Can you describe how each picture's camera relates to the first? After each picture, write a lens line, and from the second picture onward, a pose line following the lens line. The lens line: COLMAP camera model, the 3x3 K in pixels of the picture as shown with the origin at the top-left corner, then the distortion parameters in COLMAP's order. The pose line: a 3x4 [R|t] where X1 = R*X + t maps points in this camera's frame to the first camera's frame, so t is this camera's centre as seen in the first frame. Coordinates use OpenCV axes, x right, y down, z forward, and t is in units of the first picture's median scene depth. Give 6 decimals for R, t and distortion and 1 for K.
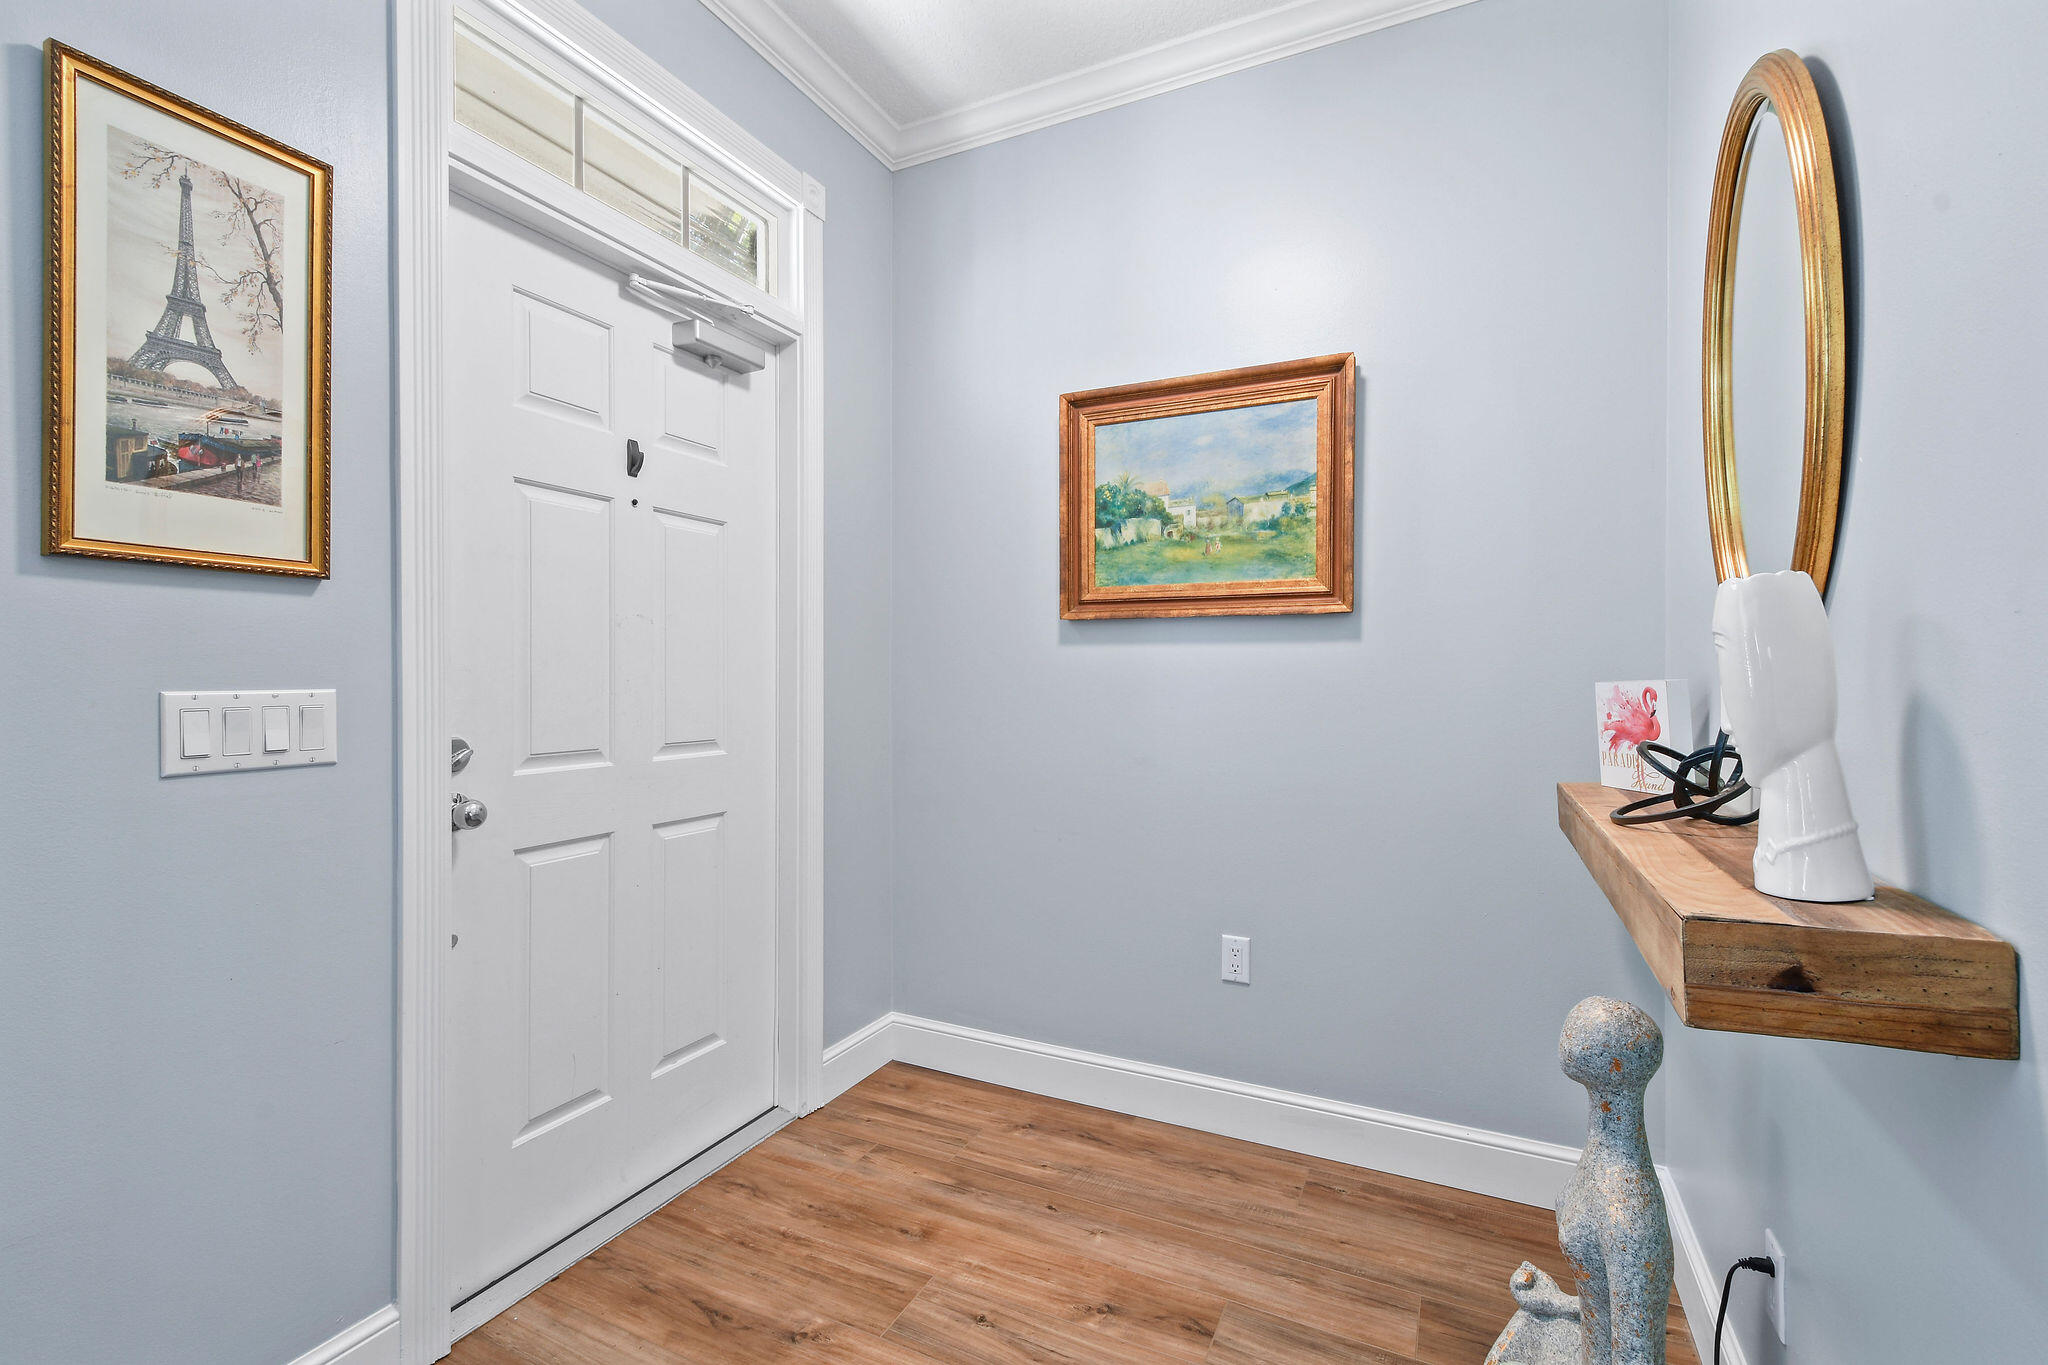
lens RADIAL K [[913.6, 0, 1026.9], [0, 913.6, 687.4], [0, 0, 1]] dist [0.010218, -0.001747]
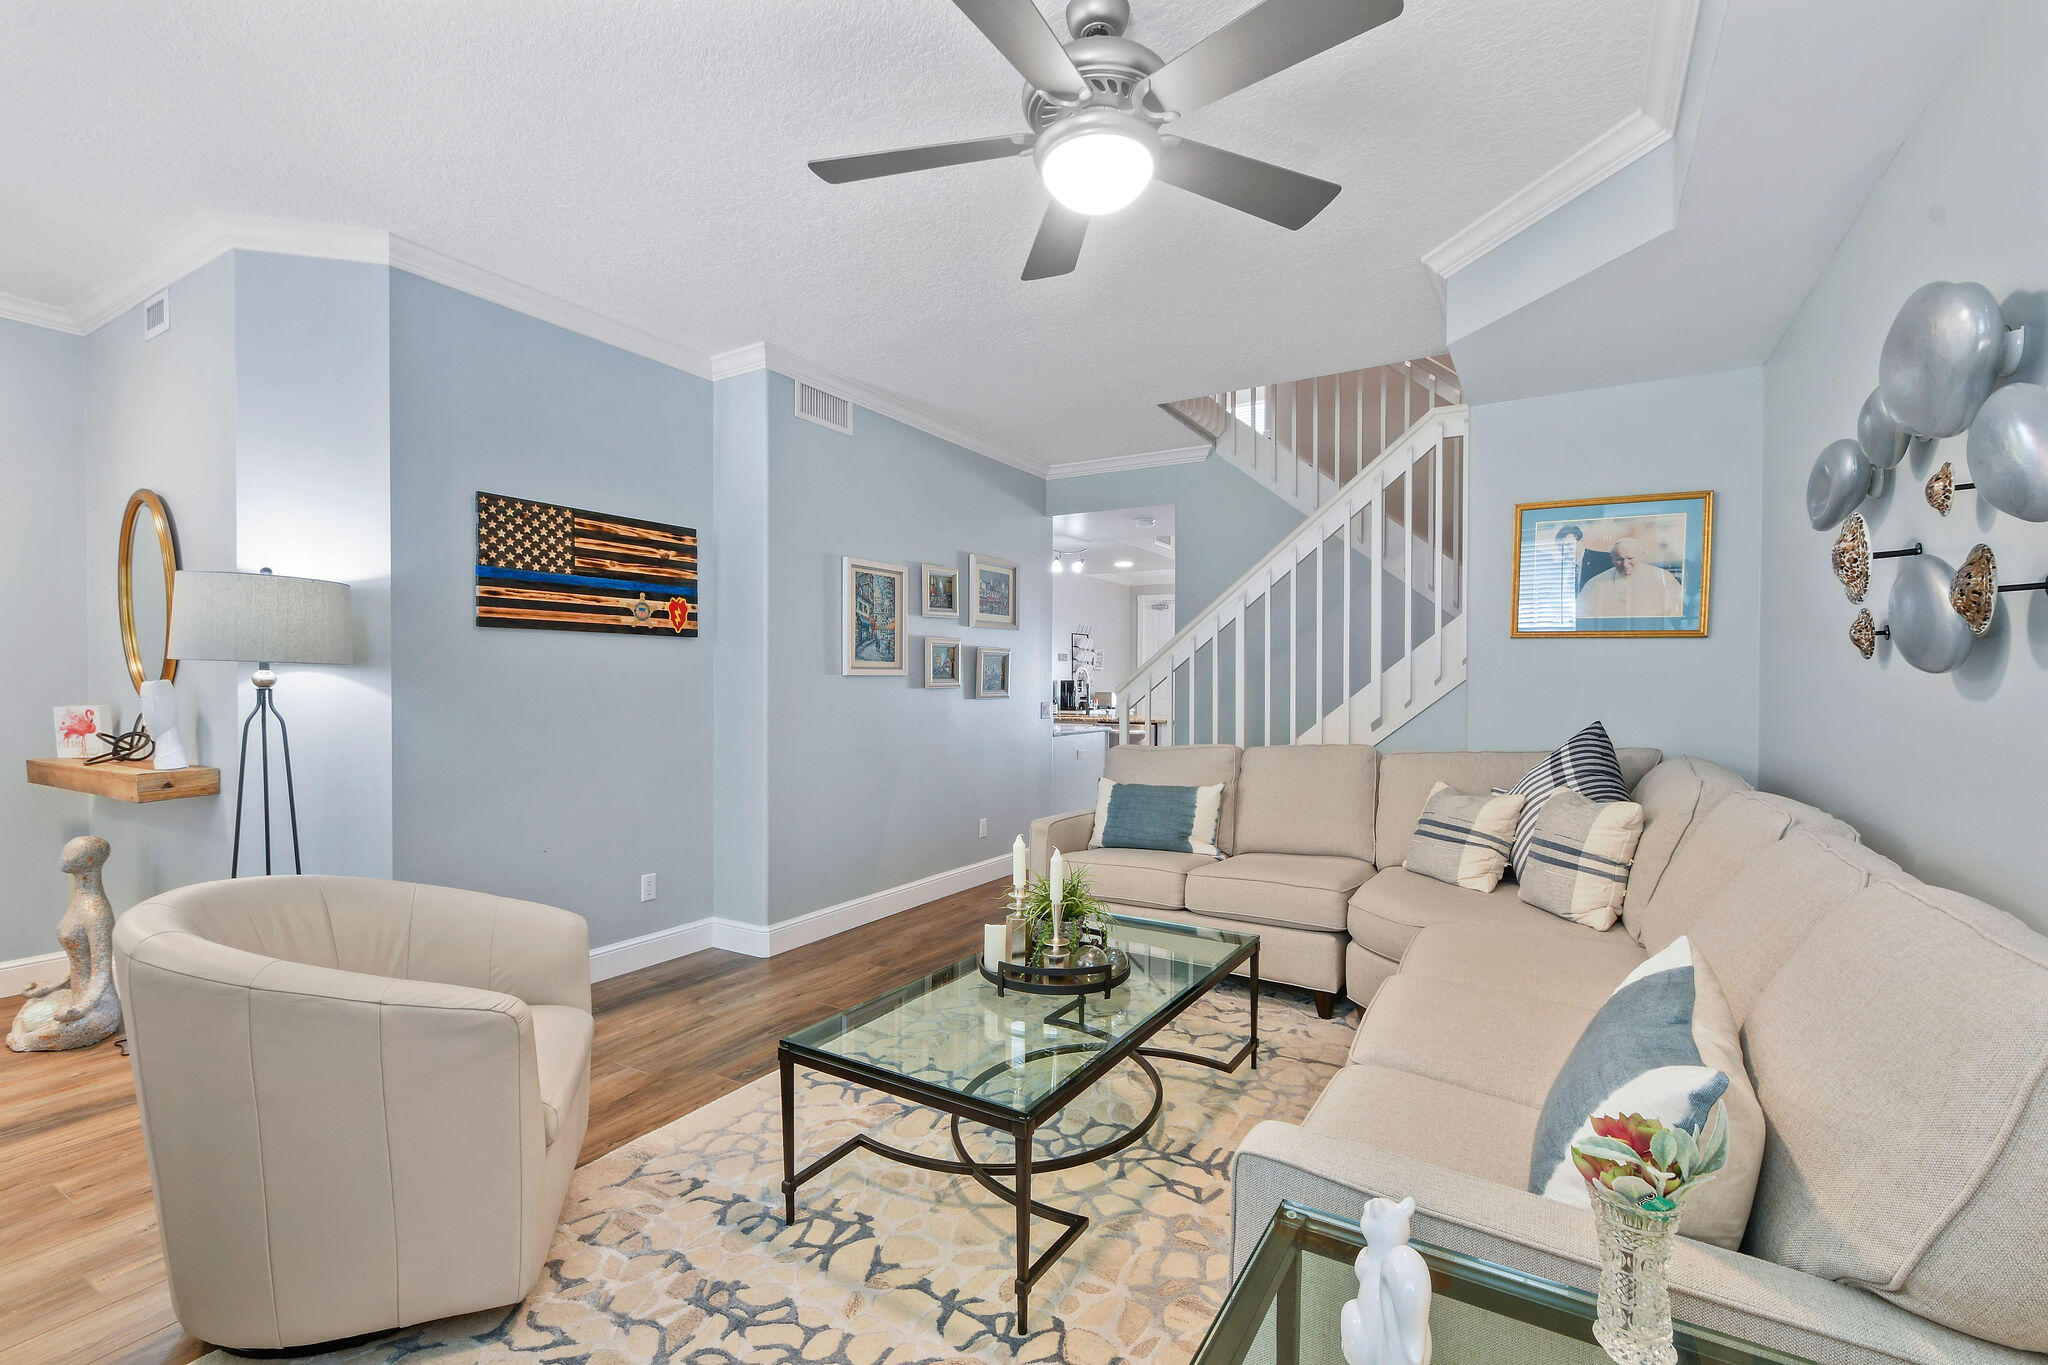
lens RADIAL K [[913.6, 0, 1028.4], [0, 913.6, 699.0], [0, 0, 1]] dist [0.010218, -0.001747]
pose [[0.094206, -0.019861, 0.995355, -1.716578], [0.003611, 0.999801, 0.019608, -0.079047], [-0.995546, 0.001747, 0.094259, -1.909841]]
